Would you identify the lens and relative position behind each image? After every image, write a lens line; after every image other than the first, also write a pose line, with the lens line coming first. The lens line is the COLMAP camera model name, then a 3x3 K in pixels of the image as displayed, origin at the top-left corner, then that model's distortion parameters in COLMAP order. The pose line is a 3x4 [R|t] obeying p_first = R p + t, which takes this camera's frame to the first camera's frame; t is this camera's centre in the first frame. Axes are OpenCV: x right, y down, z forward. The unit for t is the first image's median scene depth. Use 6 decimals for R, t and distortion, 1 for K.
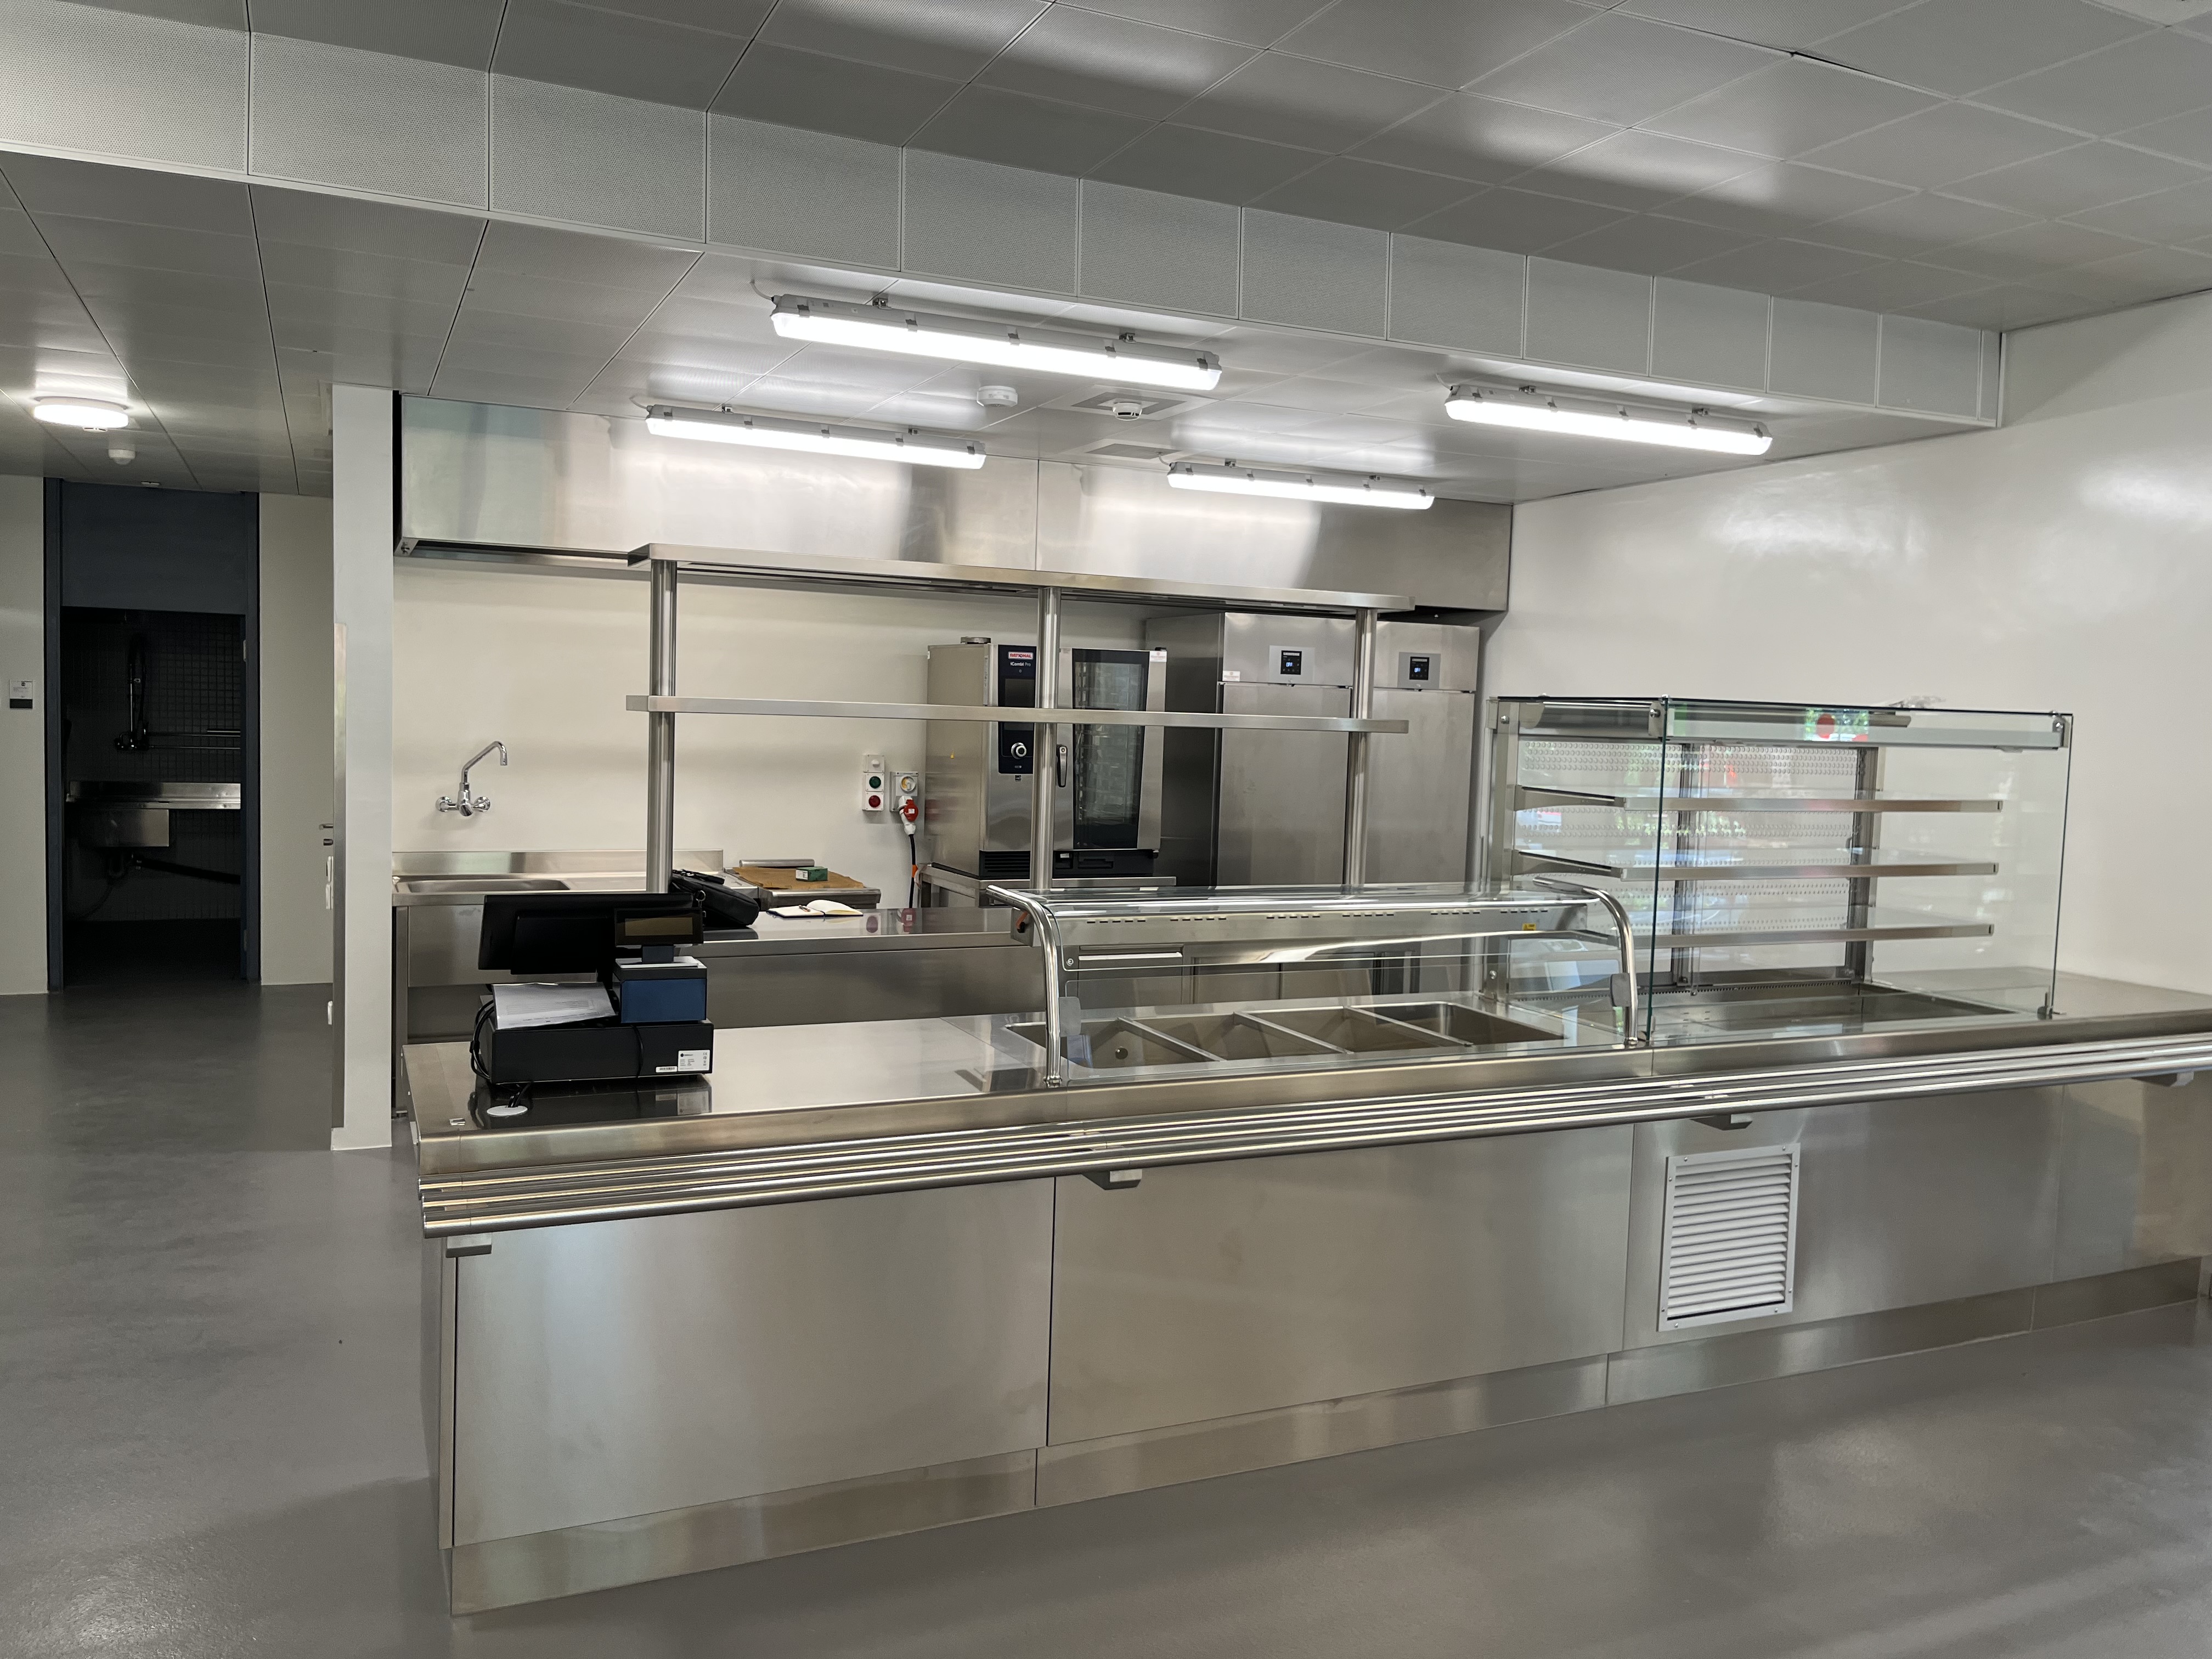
lens RADIAL K [[1661.0, 0, 1106.0], [0, 1661.0, 829.5], [0, 0, 1]] dist [0.057244, -0.096991]
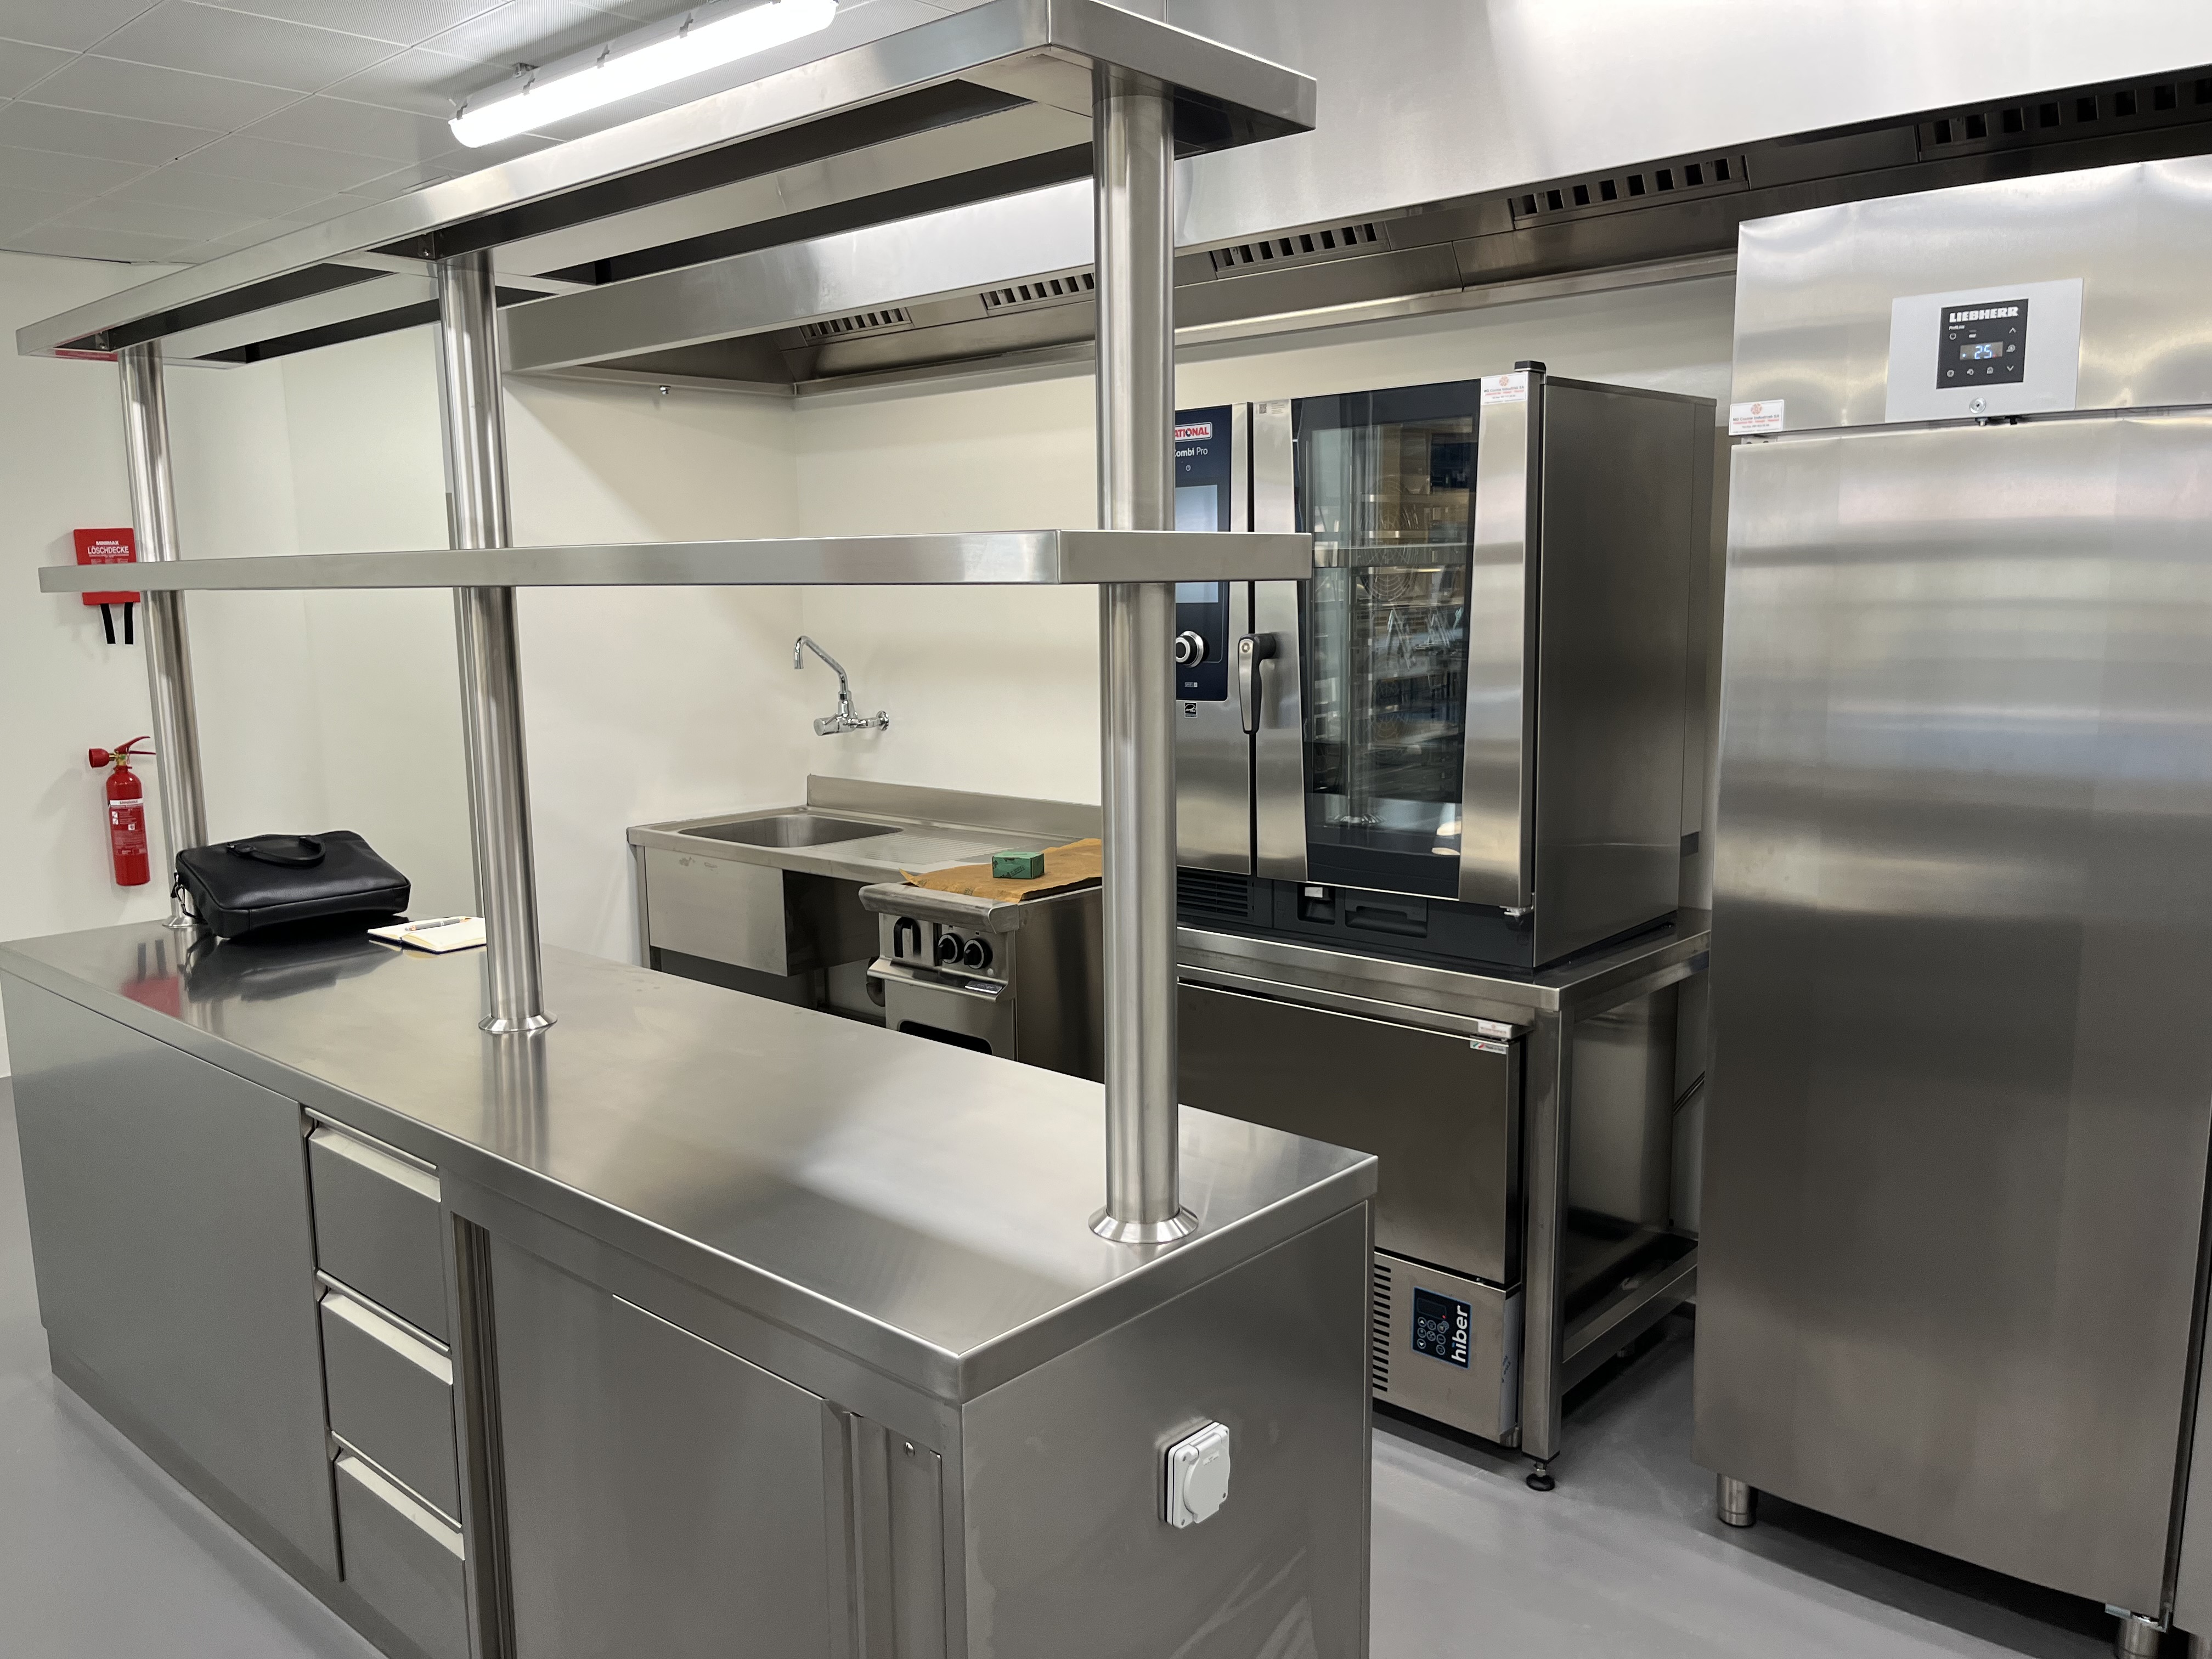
lens RADIAL K [[1664.6, 0, 1106.8], [0, 1664.6, 841.2], [0, 0, 1]] dist [0.054966, -0.091456]
pose [[0.376017, 0.110951, -0.919946, 0.383889], [-0.039435, 0.993822, 0.103743, -0.044540], [0.925773, -0.002731, 0.378070, 0.863809]]
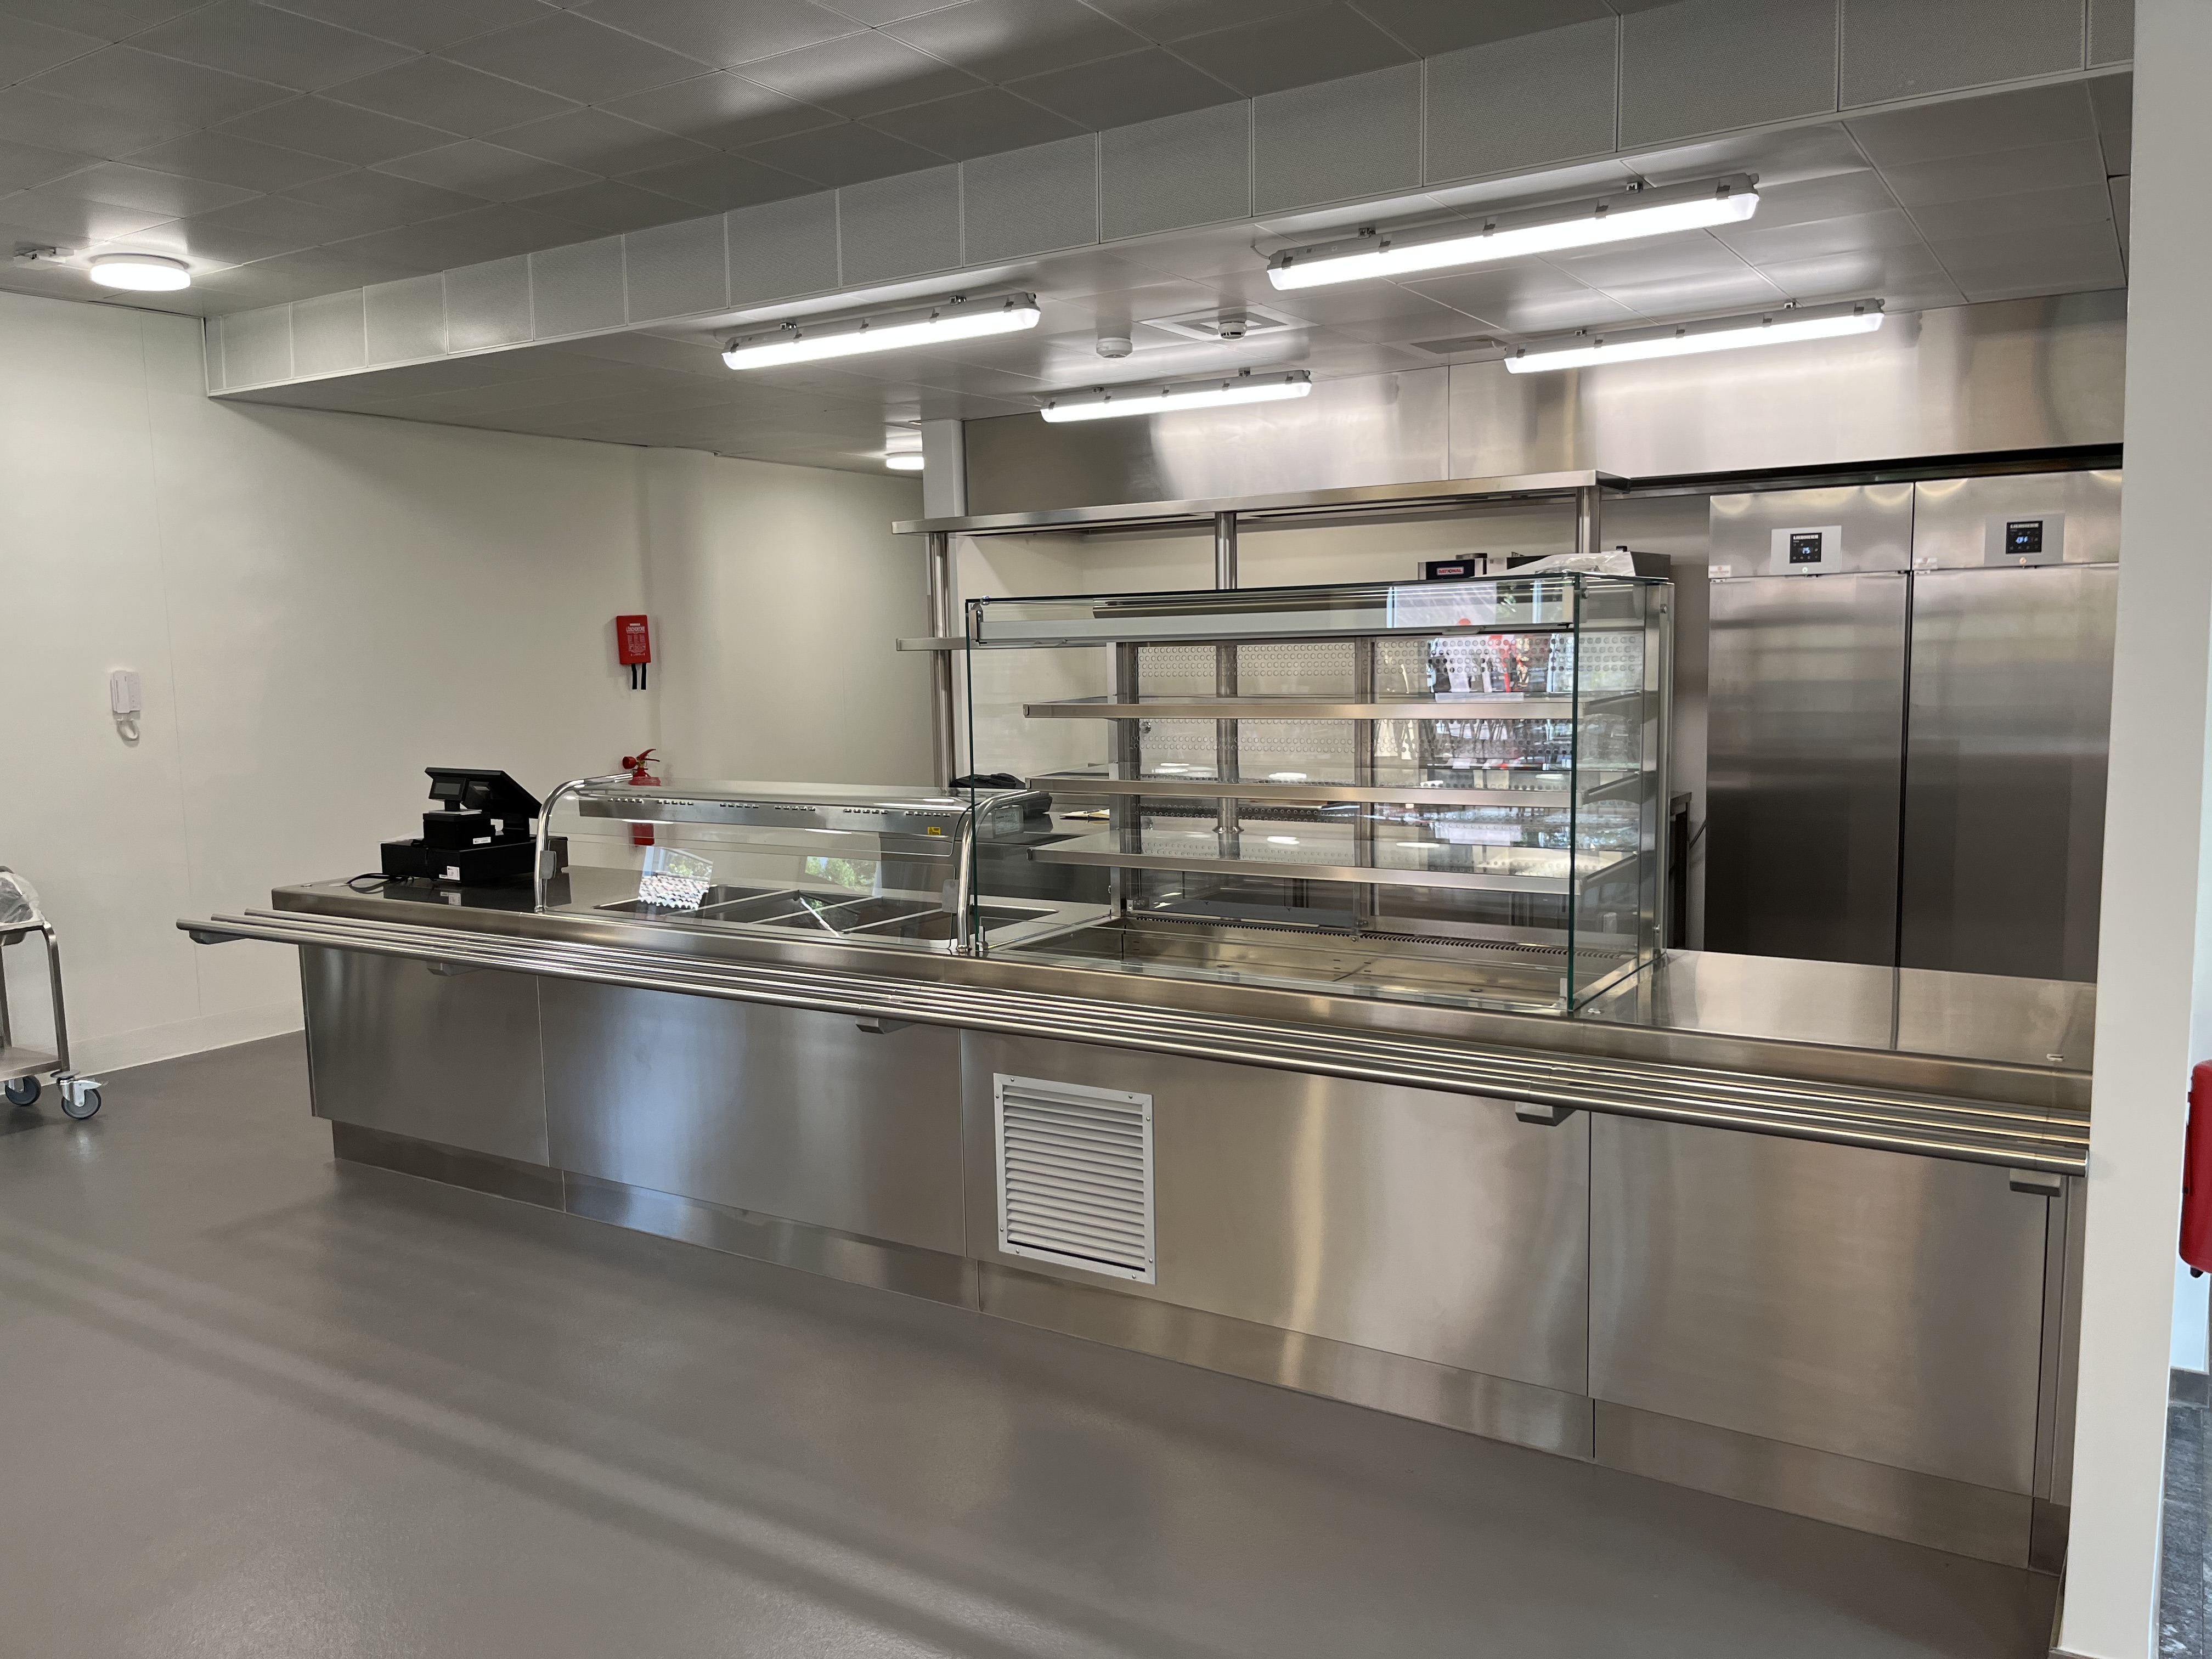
lens RADIAL K [[1674.7, 0, 1100.8], [0, 1674.7, 852.0], [0, 0, 1]] dist [0.109178, -0.165244]
pose [[0.542912, 0.061712, -0.837519, 0.715152], [-0.020730, 0.997977, 0.060098, 0.003584], [0.839533, -0.015266, 0.543093, 0.313818]]
